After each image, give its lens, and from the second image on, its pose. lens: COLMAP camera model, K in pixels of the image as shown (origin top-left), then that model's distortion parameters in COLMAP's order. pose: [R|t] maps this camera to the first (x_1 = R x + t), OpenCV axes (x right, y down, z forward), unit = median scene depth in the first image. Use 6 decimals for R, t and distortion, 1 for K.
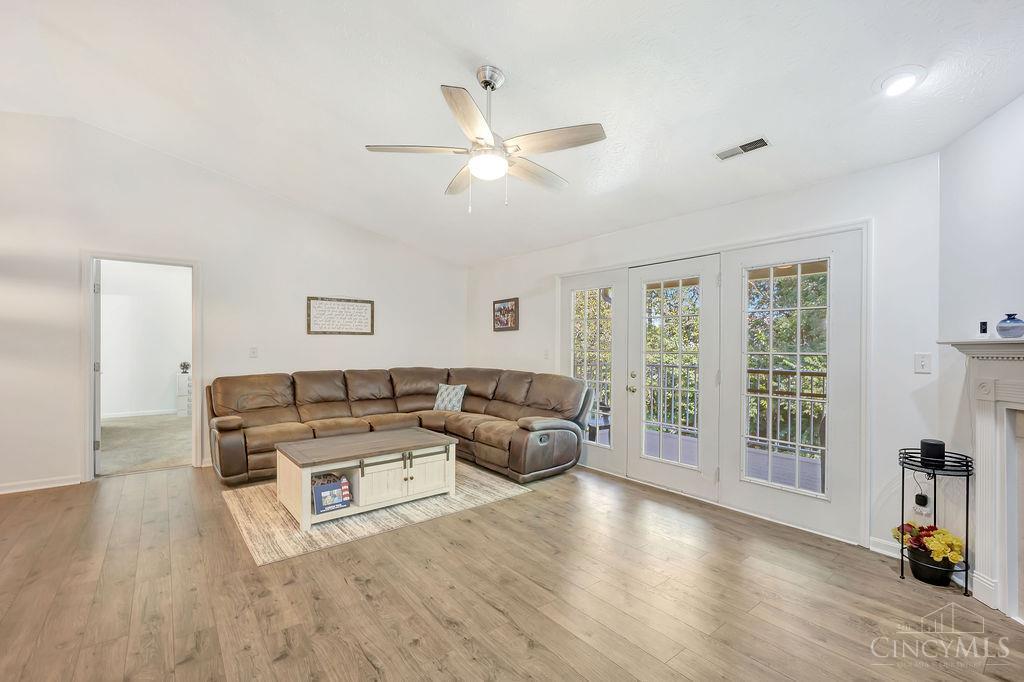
lens RADIAL K [[446.1, 0, 516.4], [0, 446.1, 361.3], [0, 0, 1]] dist [-0.002266, 0.000300]
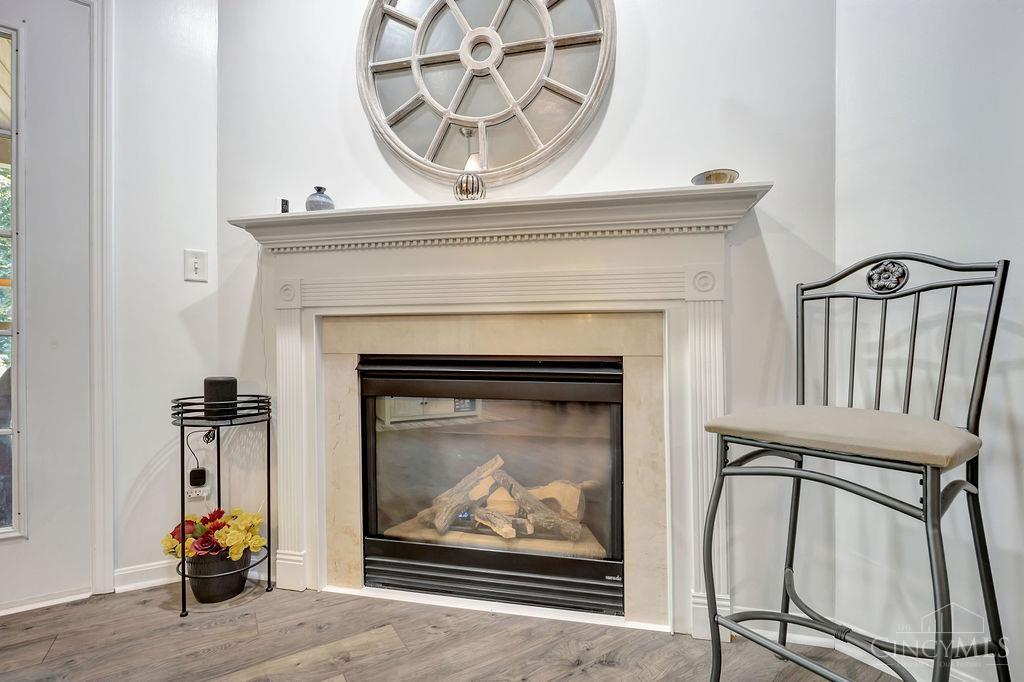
lens RADIAL K [[460.9, 0, 507.6], [0, 460.9, 352.5], [0, 0, 1]] dist [-0.004041, 0.000308]
pose [[0.102733, -0.000530, 0.994709, 0.313437], [0.022523, 0.999745, -0.001793, 0.152905], [-0.994454, 0.022588, 0.102718, 0.517801]]
